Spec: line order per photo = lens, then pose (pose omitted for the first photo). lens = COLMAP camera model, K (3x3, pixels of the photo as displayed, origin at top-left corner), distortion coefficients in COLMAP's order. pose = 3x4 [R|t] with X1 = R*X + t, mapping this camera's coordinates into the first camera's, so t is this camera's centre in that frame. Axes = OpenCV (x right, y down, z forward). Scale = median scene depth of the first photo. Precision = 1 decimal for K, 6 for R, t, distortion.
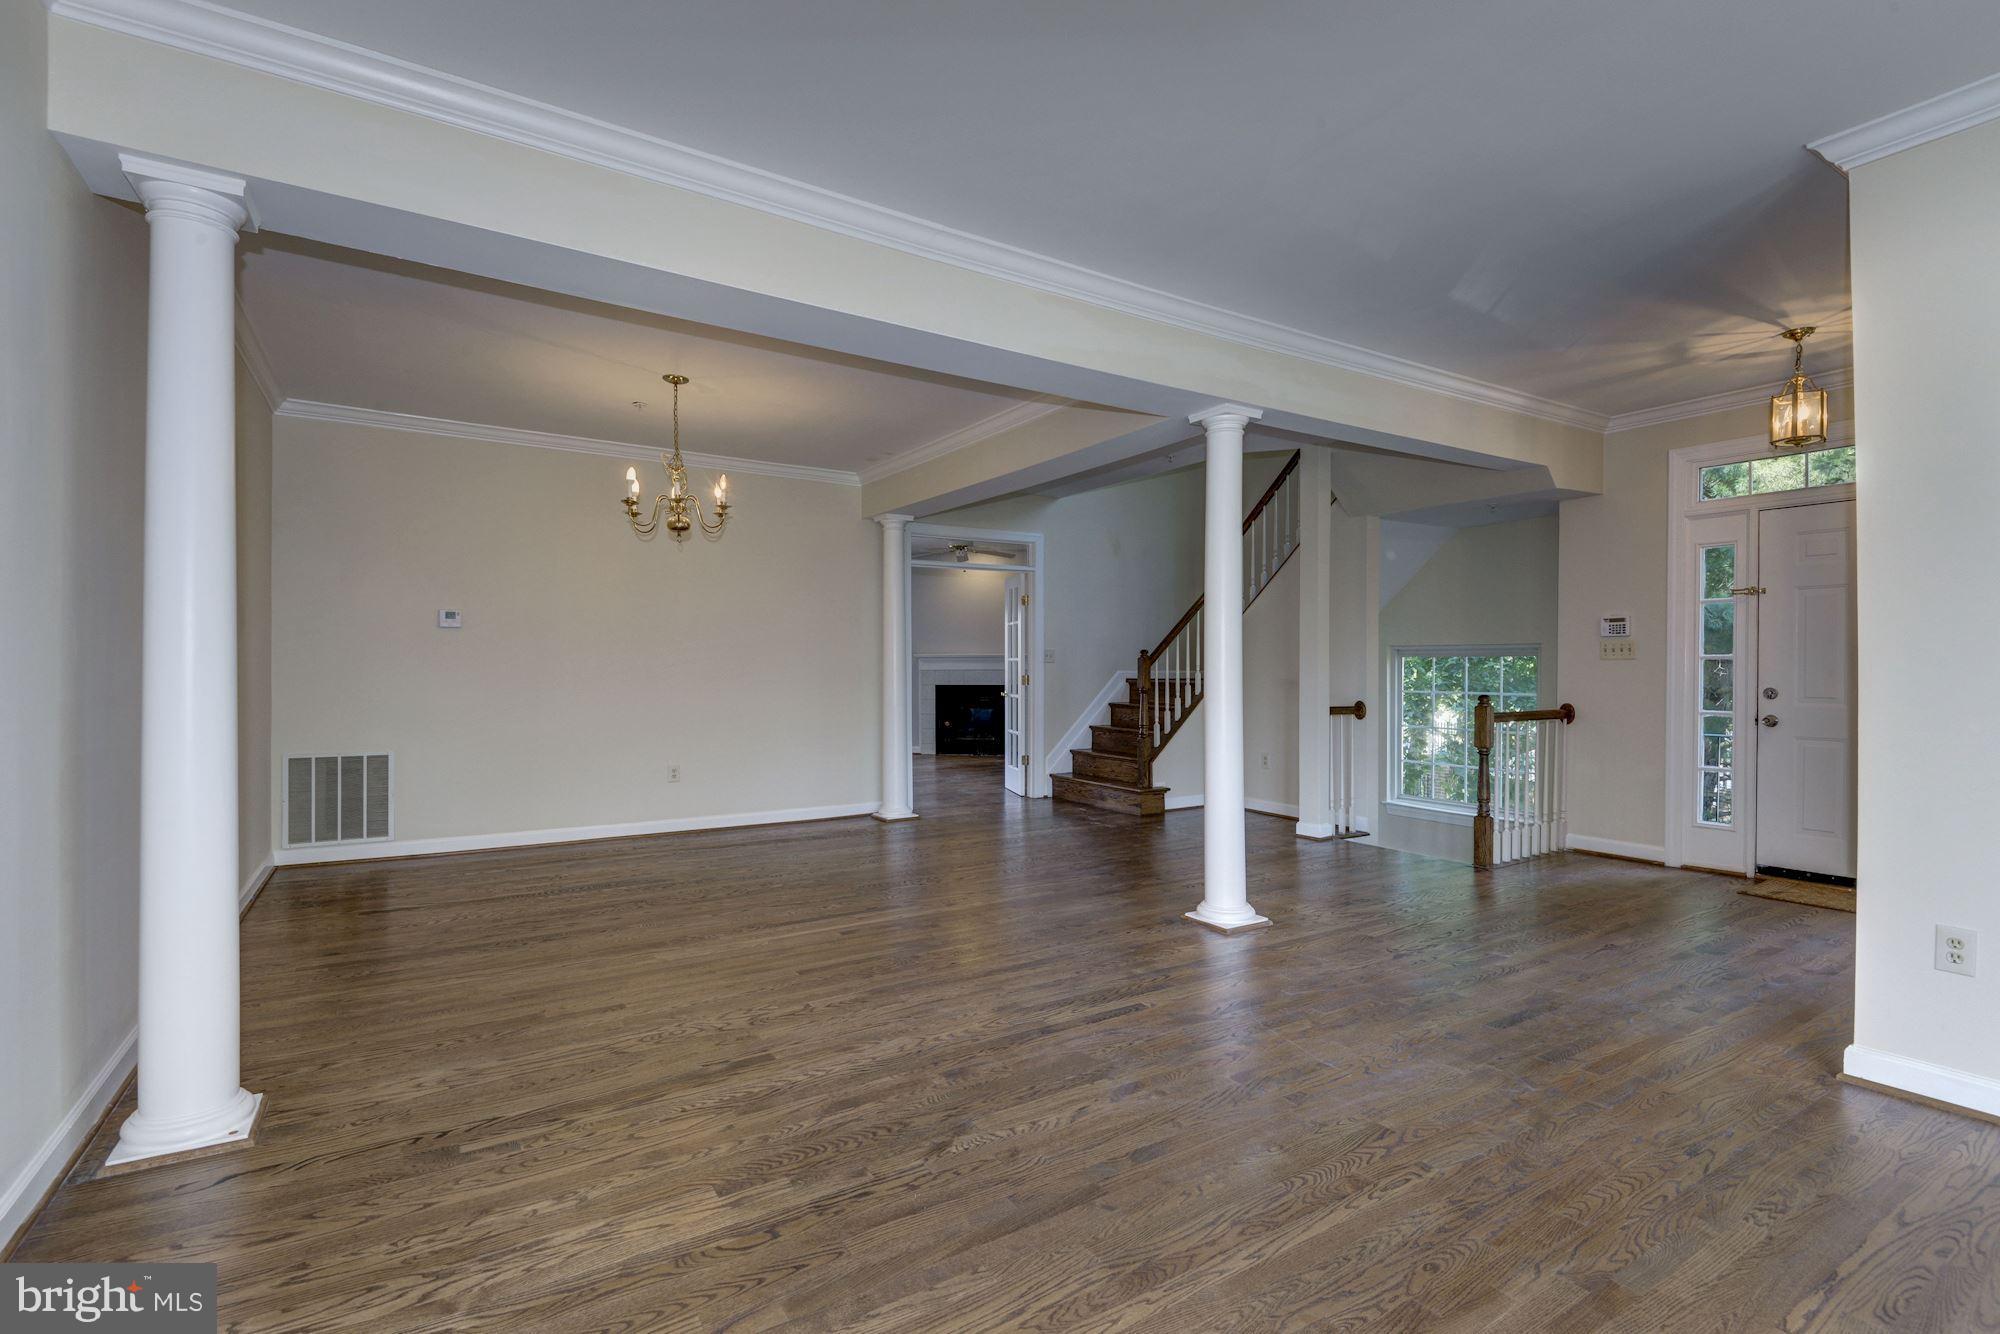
lens RADIAL K [[913.2, 0, 1004.5], [0, 913.2, 678.3], [0, 0, 1]] dist [0.005680, -0.007306]
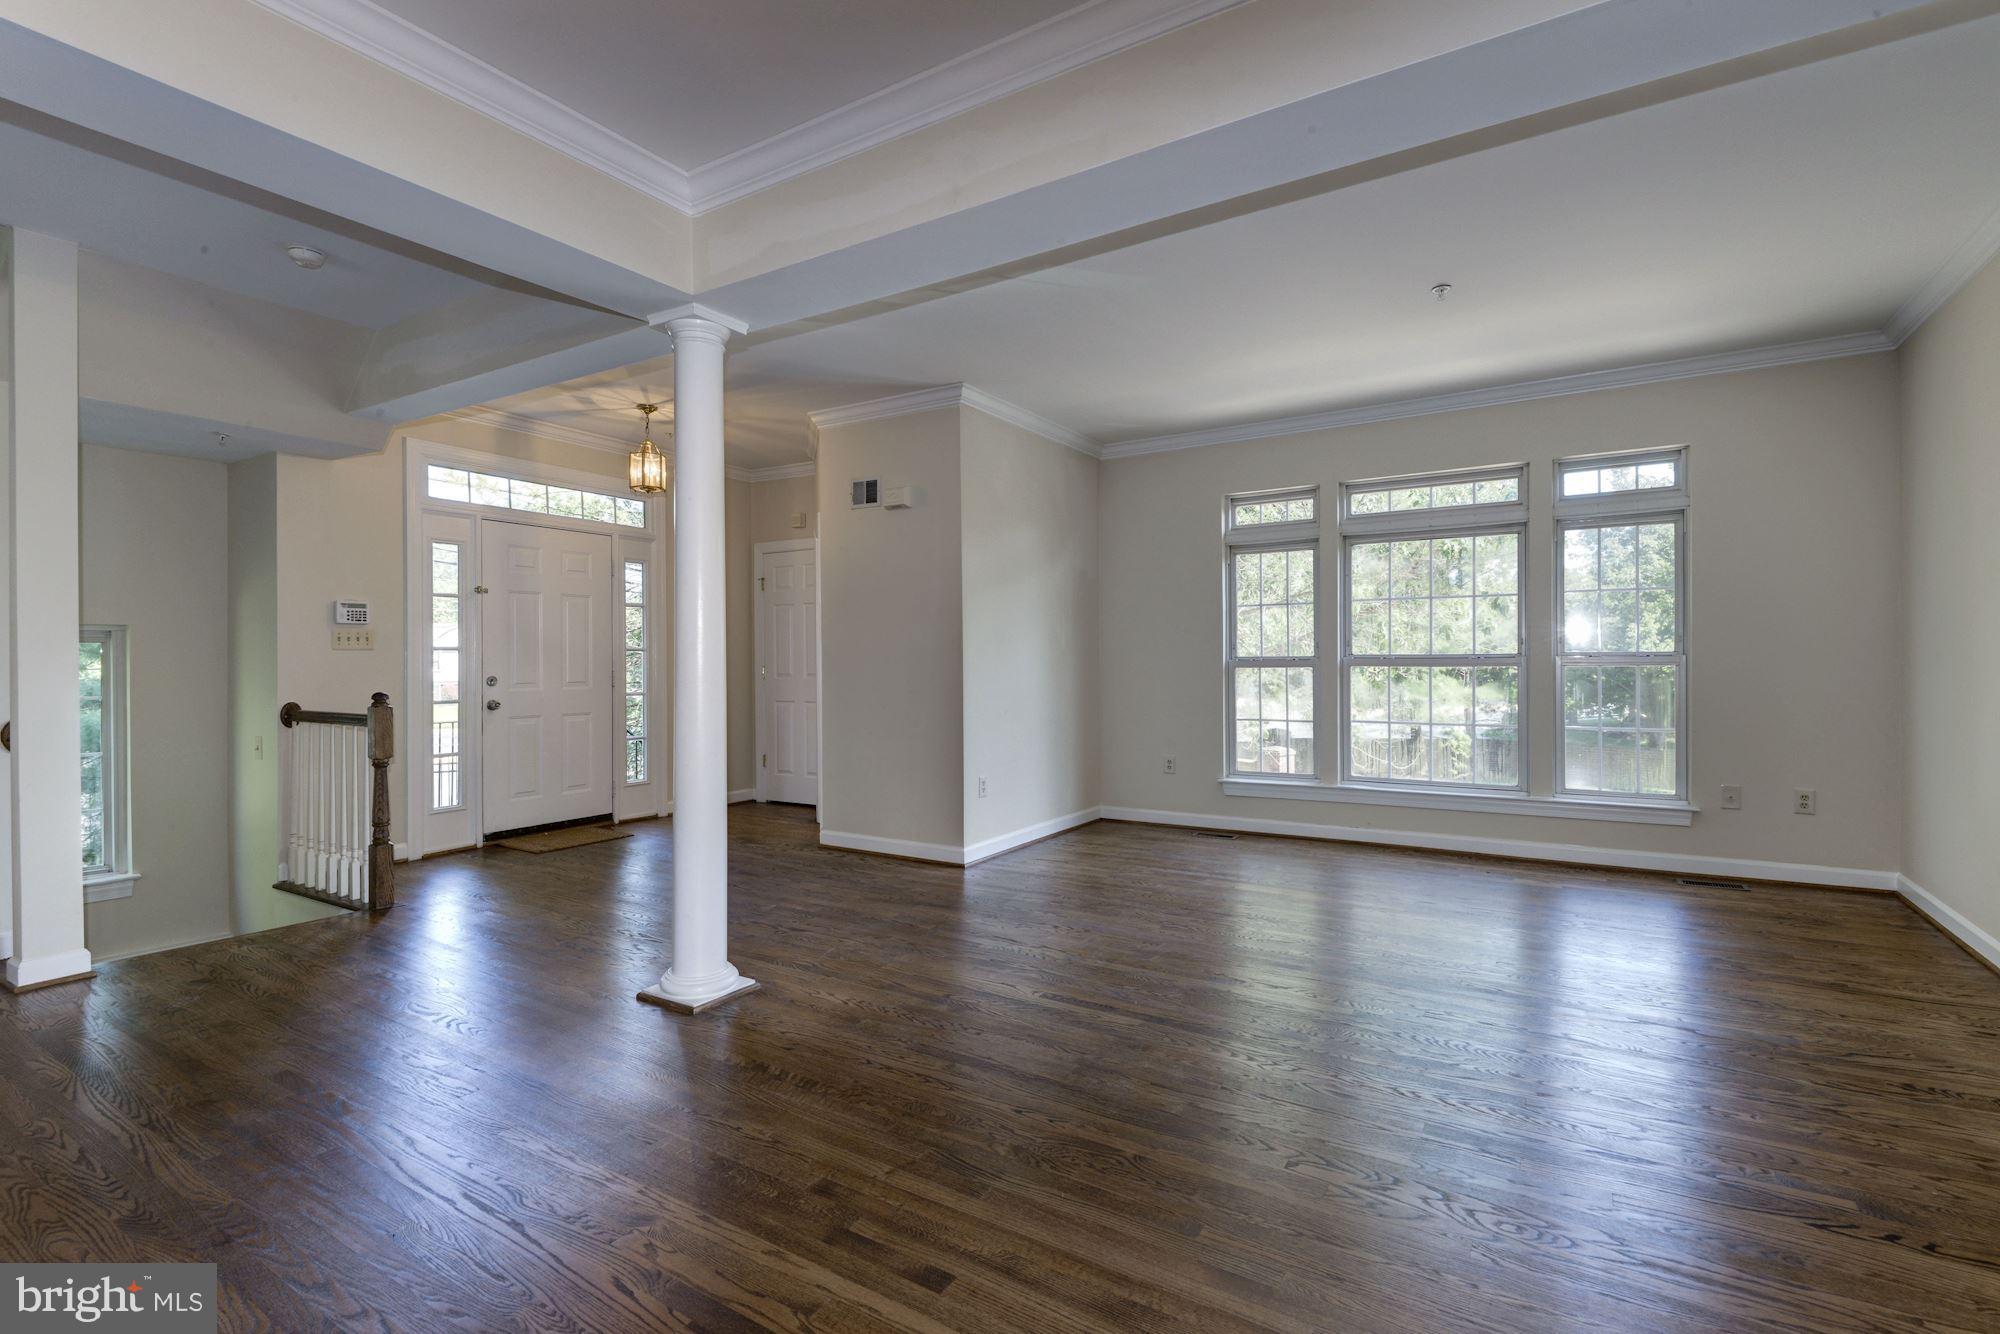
lens RADIAL K [[913.2, 0, 976.3], [0, 913.2, 652.7], [0, 0, 1]] dist [0.005680, -0.007306]
pose [[-0.412978, 0.008015, 0.910706, -0.533520], [0.013886, 0.999900, -0.002503, -0.009077], [-0.910635, 0.011612, -0.413049, 1.084508]]
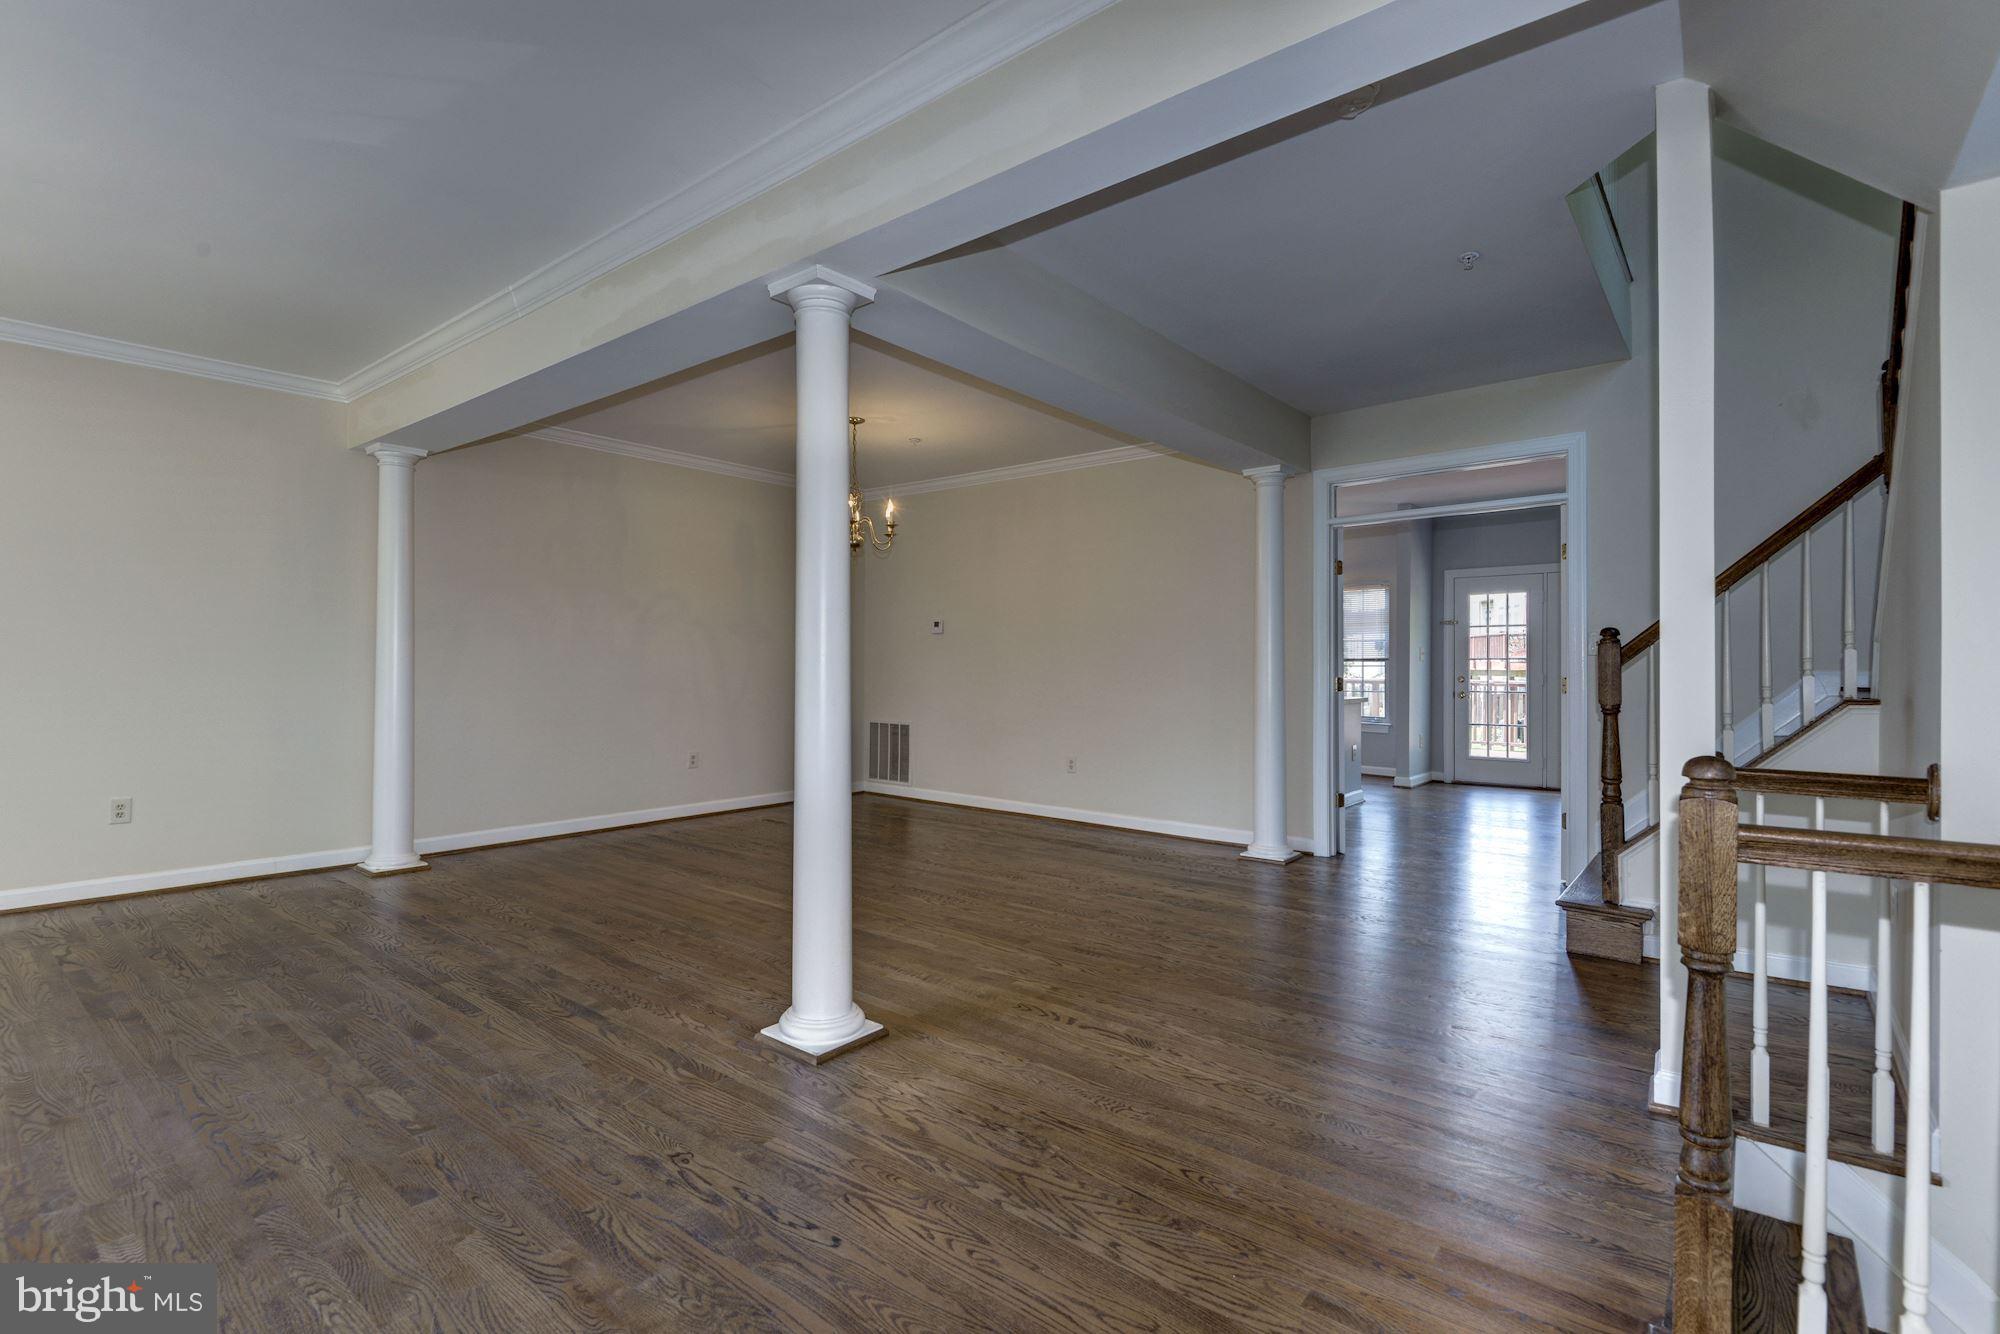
lens RADIAL K [[913.2, 0, 1011.2], [0, 913.2, 649.0], [0, 0, 1]] dist [0.005680, -0.007306]
pose [[0.329013, -0.014255, -0.944218, 0.919102], [-0.018666, 0.999593, -0.021595, -0.008988], [0.944141, 0.024730, 0.328613, 0.888573]]
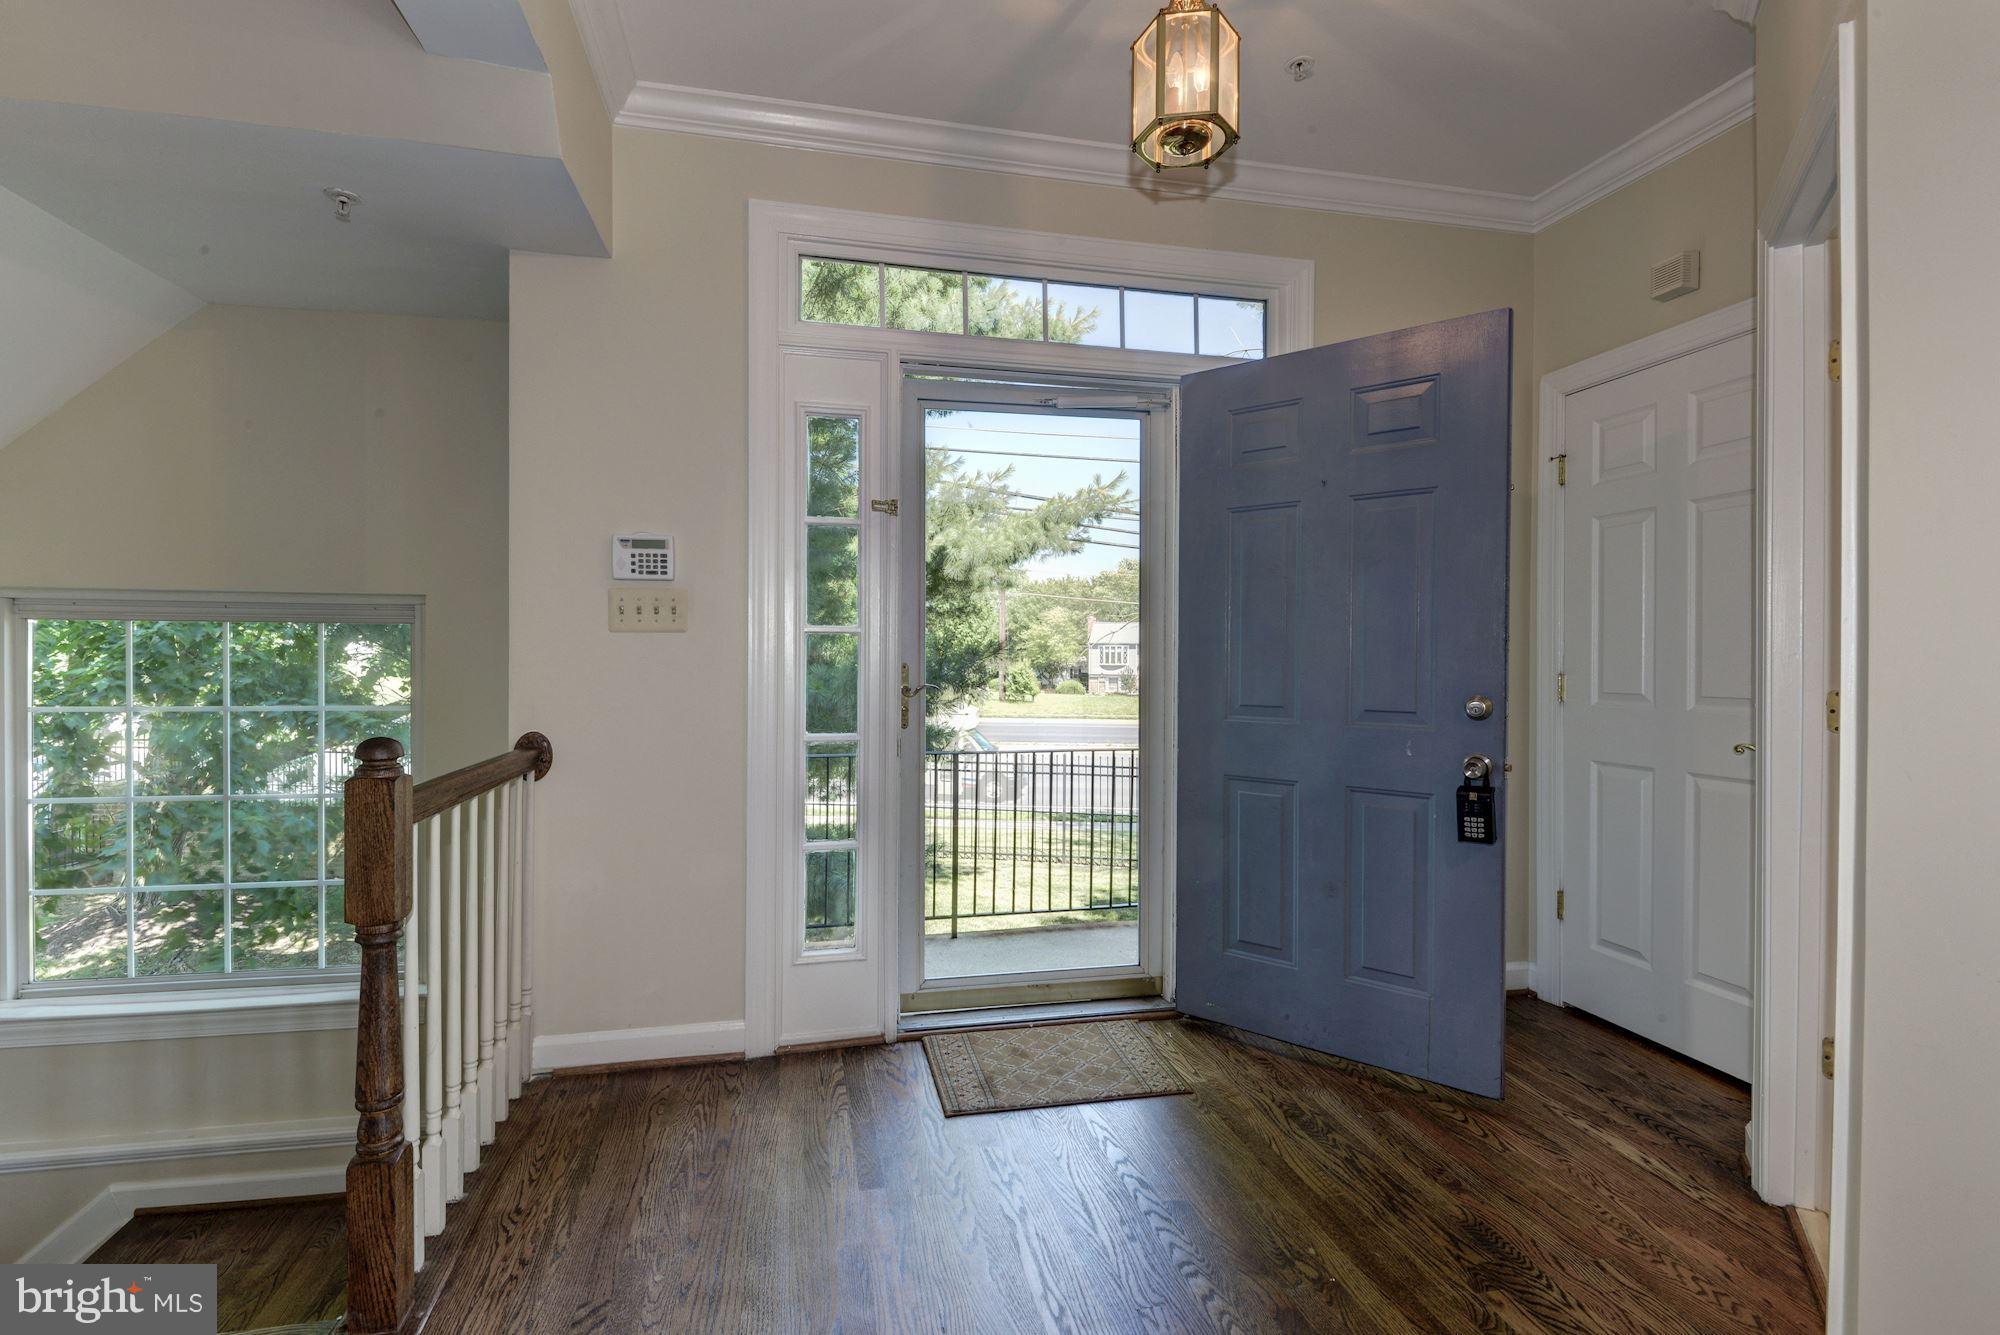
lens RADIAL K [[913.2, 0, 1014.6], [0, 913.2, 661.6], [0, 0, 1]] dist [0.005680, -0.007306]
pose [[0.334828, -0.005528, 0.942263, 0.403277], [0.008497, 0.999960, 0.002847, -0.006705], [-0.942241, 0.007053, 0.334862, 0.899261]]
